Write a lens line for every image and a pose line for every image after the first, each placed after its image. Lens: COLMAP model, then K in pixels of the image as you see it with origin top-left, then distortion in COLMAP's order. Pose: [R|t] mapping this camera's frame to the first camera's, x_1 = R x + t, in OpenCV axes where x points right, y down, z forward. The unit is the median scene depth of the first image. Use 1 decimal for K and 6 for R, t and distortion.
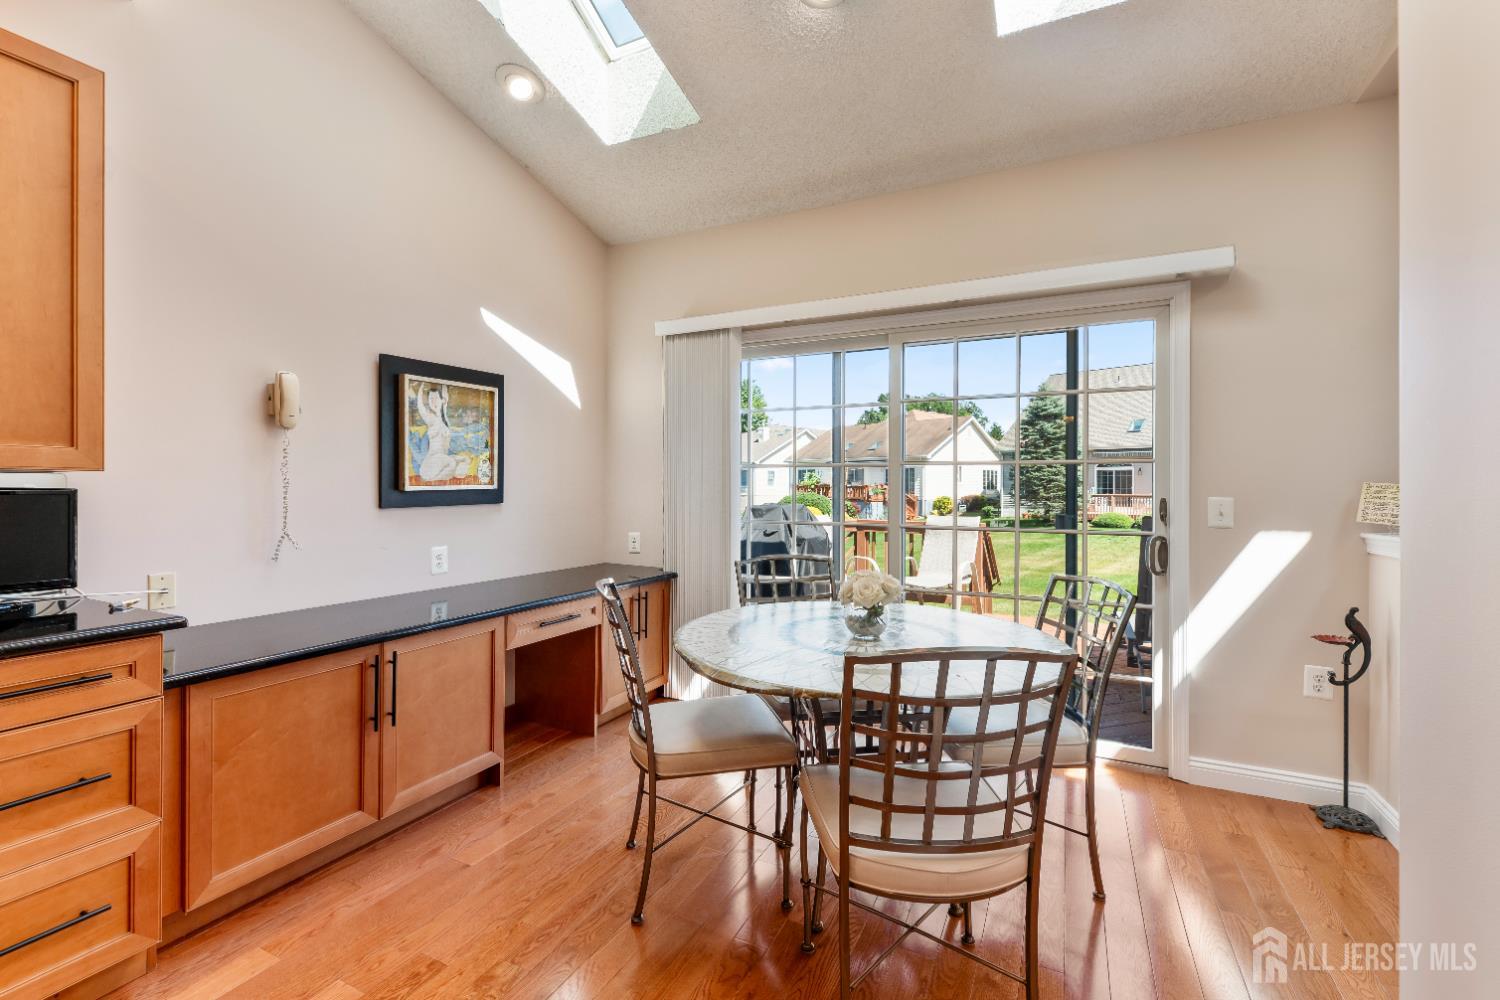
lens RADIAL K [[642.2, 0, 751.9], [0, 642.2, 493.2], [0, 0, 1]] dist [-0.009509, 0.000266]
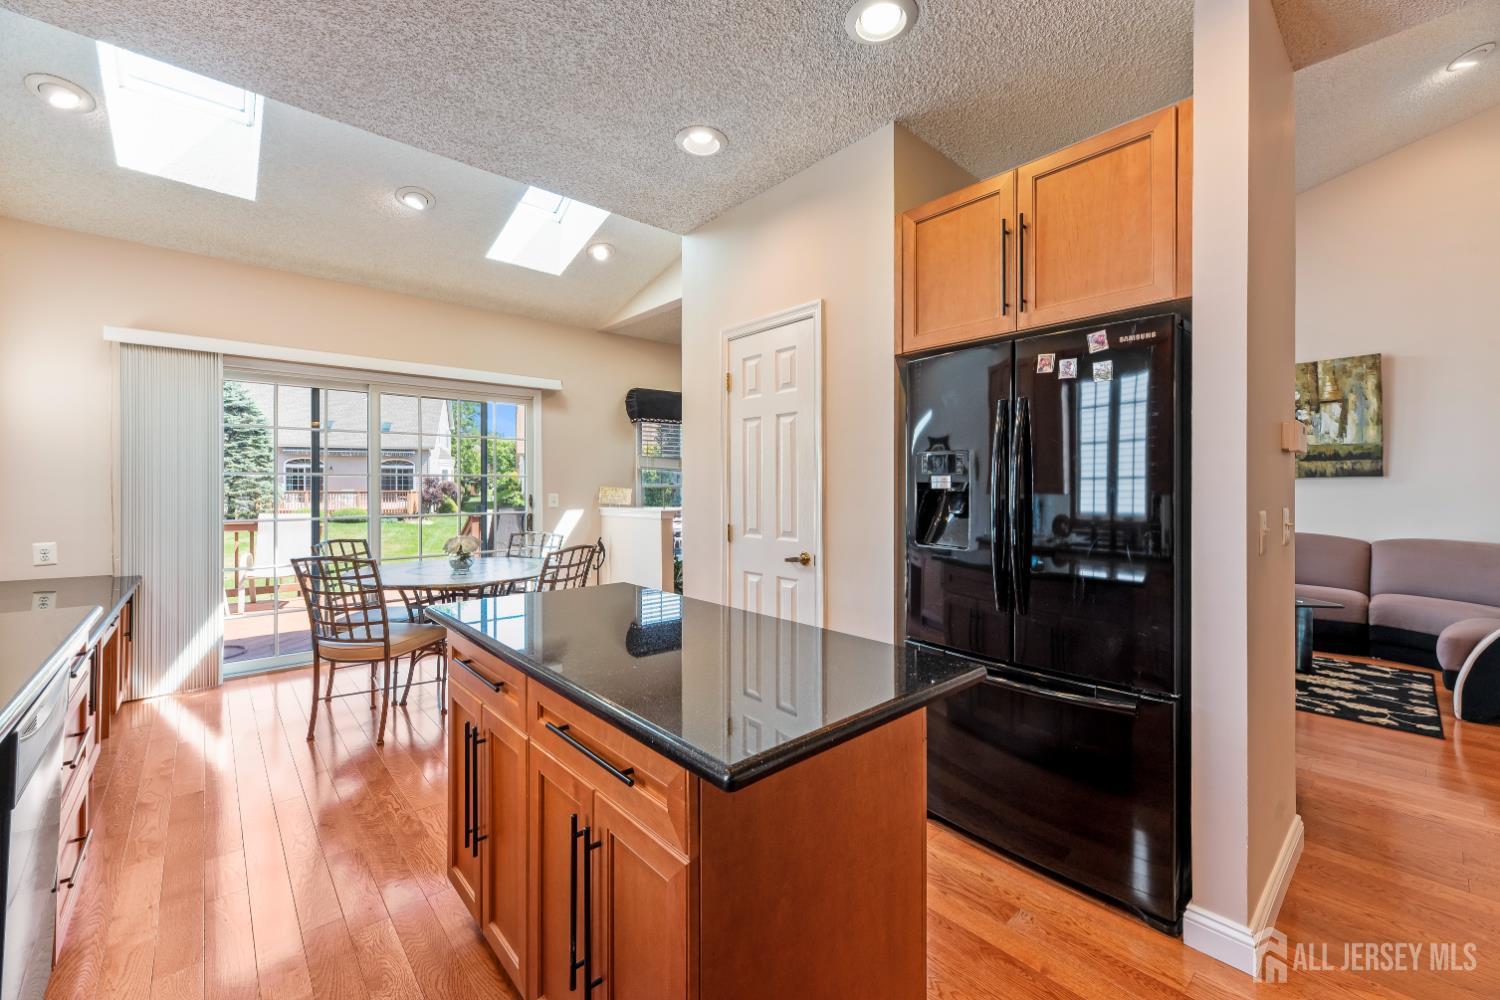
lens RADIAL K [[609.8, 0, 747.9], [0, 609.8, 490.7], [0, 0, 1]] dist [0.004153, -0.000245]
pose [[0.377639, -0.013750, 0.925851, -0.836459], [0.010410, 0.999890, 0.010603, -0.016519], [-0.925895, 0.005634, 0.377740, -0.349317]]
